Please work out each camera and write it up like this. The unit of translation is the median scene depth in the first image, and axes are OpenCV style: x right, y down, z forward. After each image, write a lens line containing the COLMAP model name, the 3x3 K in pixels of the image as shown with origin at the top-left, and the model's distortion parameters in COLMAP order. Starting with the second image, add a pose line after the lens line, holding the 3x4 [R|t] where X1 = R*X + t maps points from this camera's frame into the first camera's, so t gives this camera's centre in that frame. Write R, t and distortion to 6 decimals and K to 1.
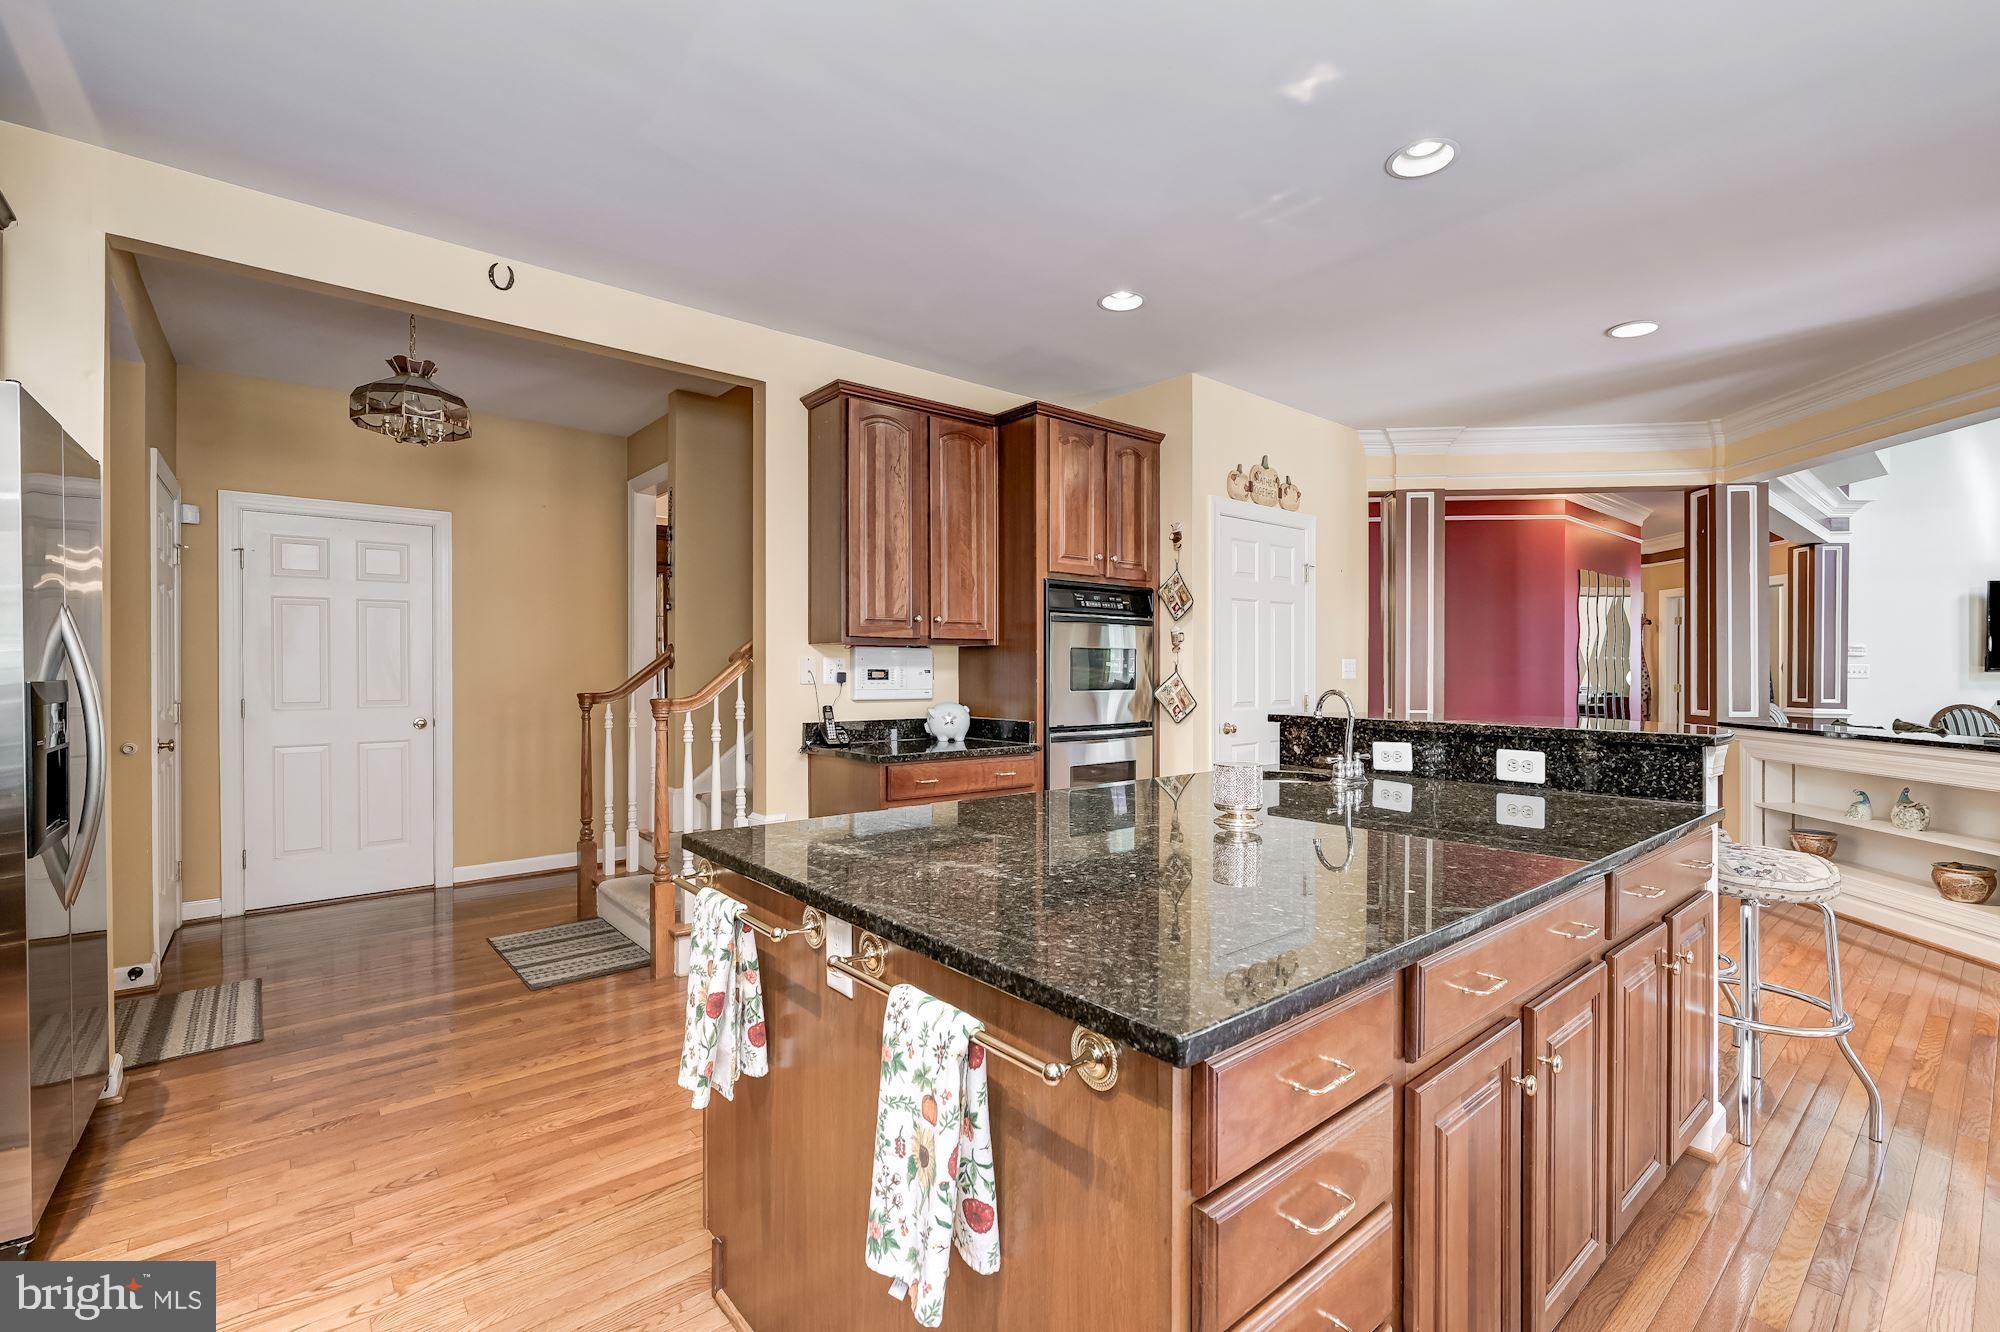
lens RADIAL K [[864.2, 0, 1000.0], [0, 864.2, 666.0], [0, 0, 1]] dist [-0.027402, 0.000095]
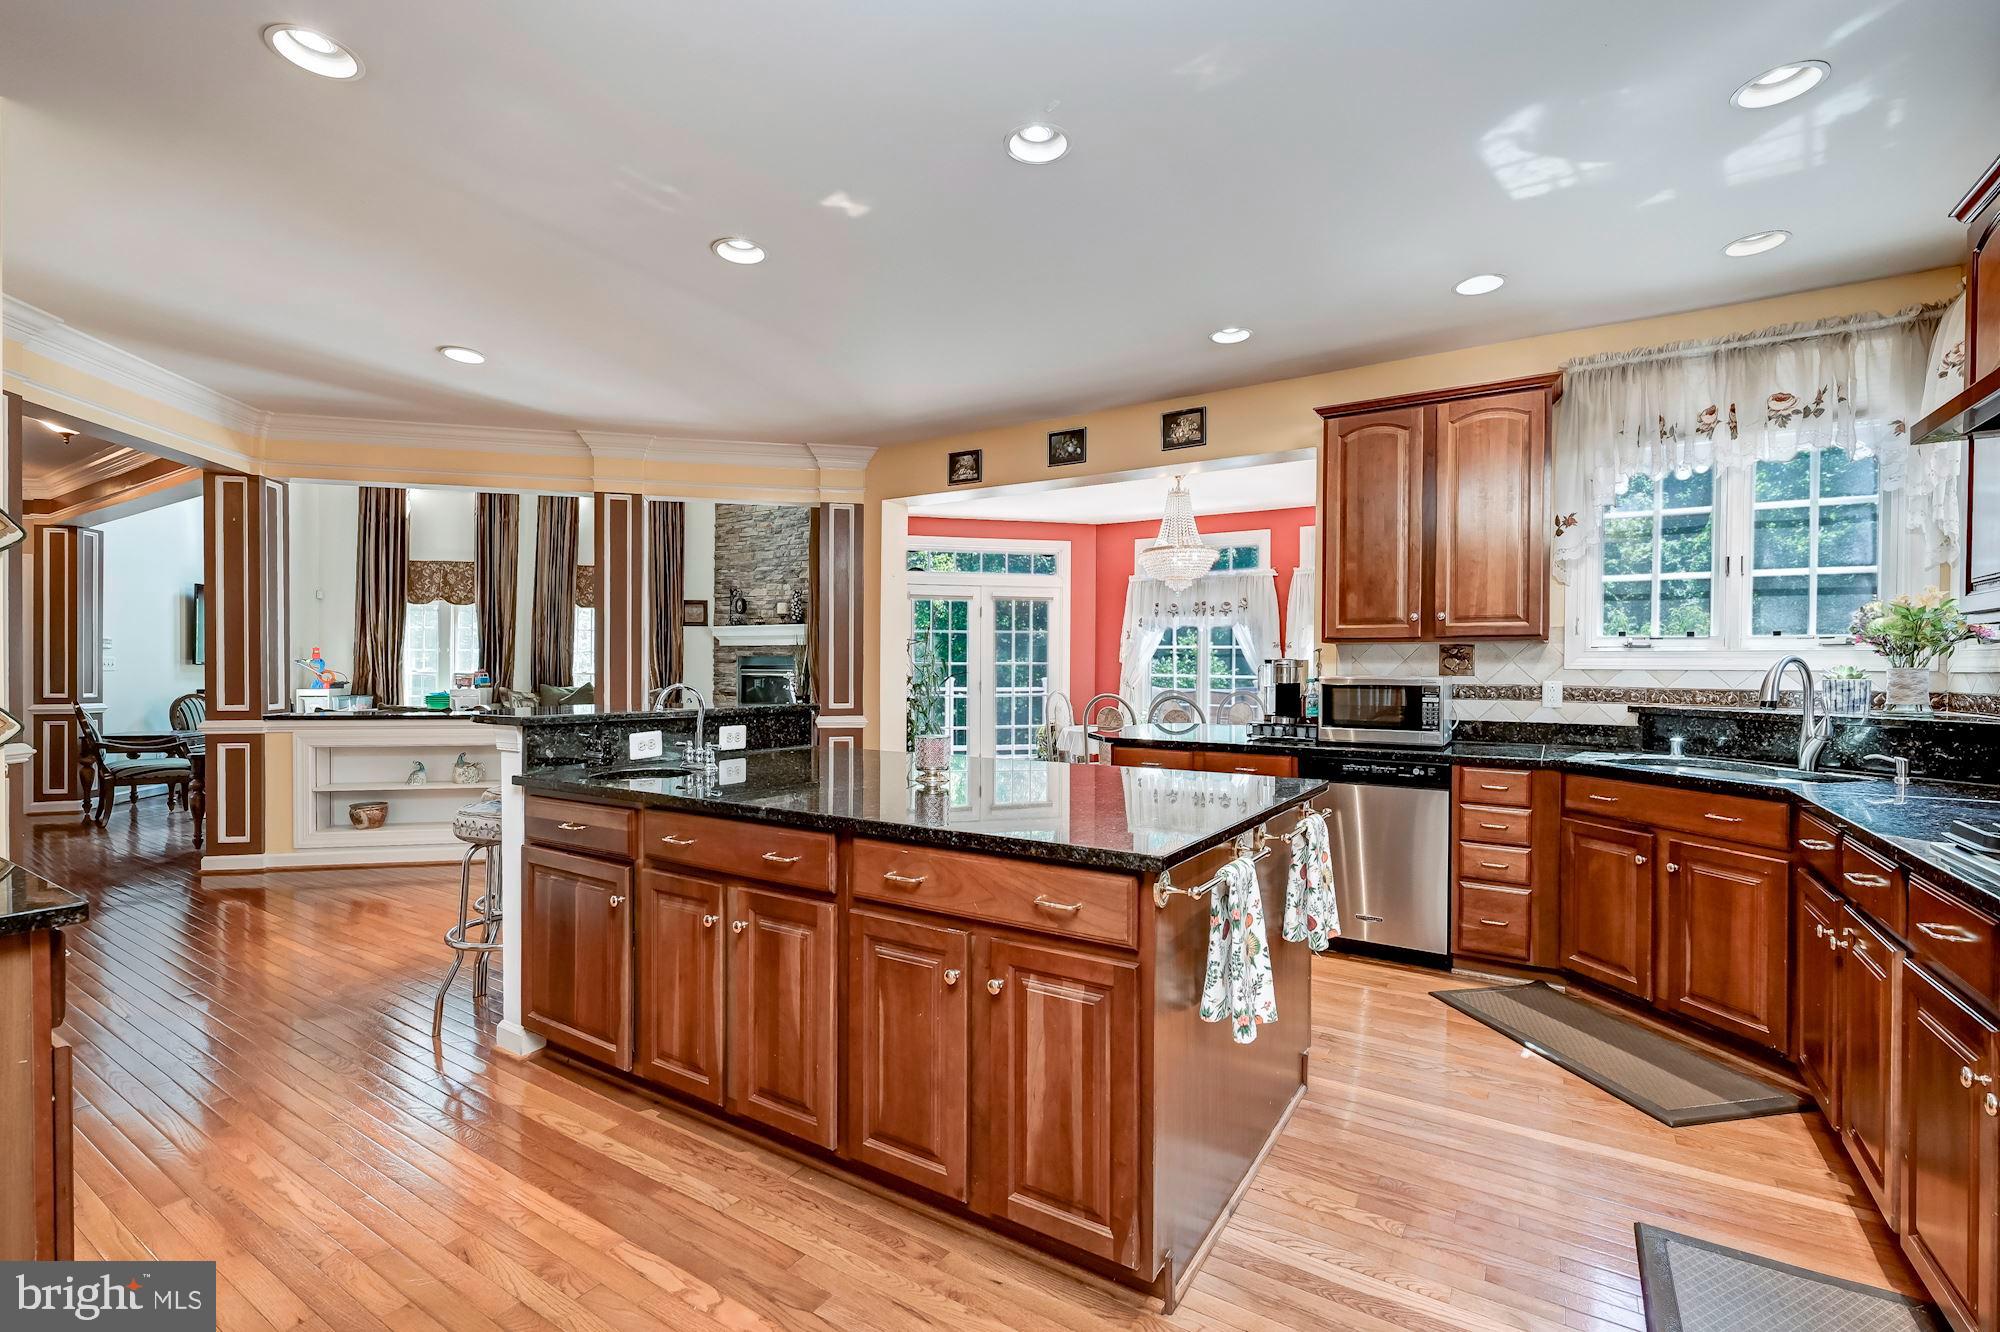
lens RADIAL K [[885.4, 0, 1010.5], [0, 885.4, 676.7], [0, 0, 1]] dist [-0.002021, -0.000261]
pose [[-0.308225, -0.015002, 0.951195, -0.567275], [-0.008318, 0.999880, 0.013074, -0.001695], [-0.951277, -0.003882, -0.308313, 0.663619]]
